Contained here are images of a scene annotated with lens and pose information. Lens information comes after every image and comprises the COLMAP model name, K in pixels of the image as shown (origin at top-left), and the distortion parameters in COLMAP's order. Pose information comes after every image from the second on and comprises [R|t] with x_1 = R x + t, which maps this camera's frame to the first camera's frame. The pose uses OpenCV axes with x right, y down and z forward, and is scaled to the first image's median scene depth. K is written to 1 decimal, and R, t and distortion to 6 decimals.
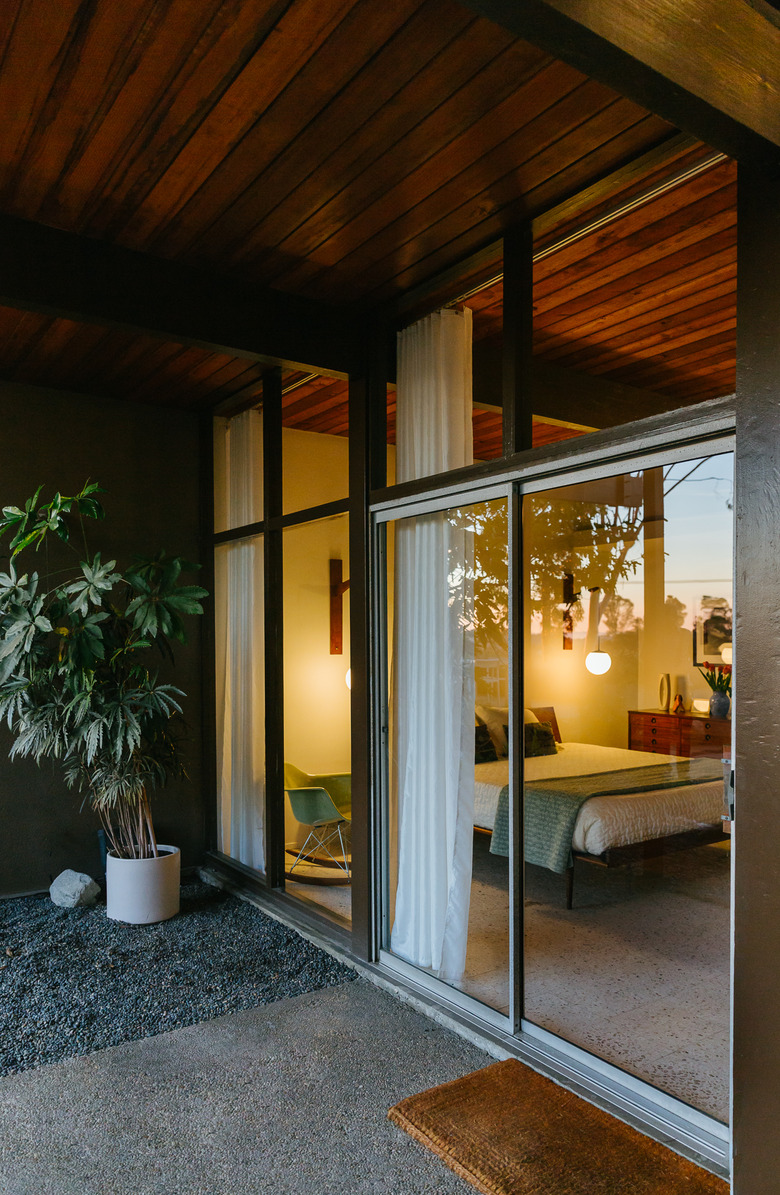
lens RADIAL K [[833.2, 0, 389.9], [0, 833.2, 658.7], [0, 0, 1]] dist [0.012321, 0.001365]
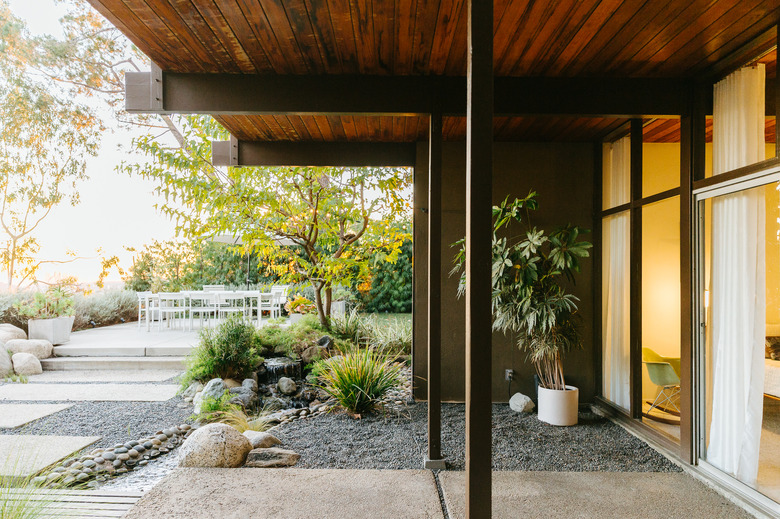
lens RADIAL K [[550.6, 0, 390.5], [0, 550.6, 282.3], [0, 0, 1]] dist [0.006341, -0.000566]
pose [[0.825269, 0.008796, -0.564671, 0.101168], [-0.016805, 0.999818, -0.008987, 0.021525], [0.564490, 0.016906, 0.825267, -0.256888]]
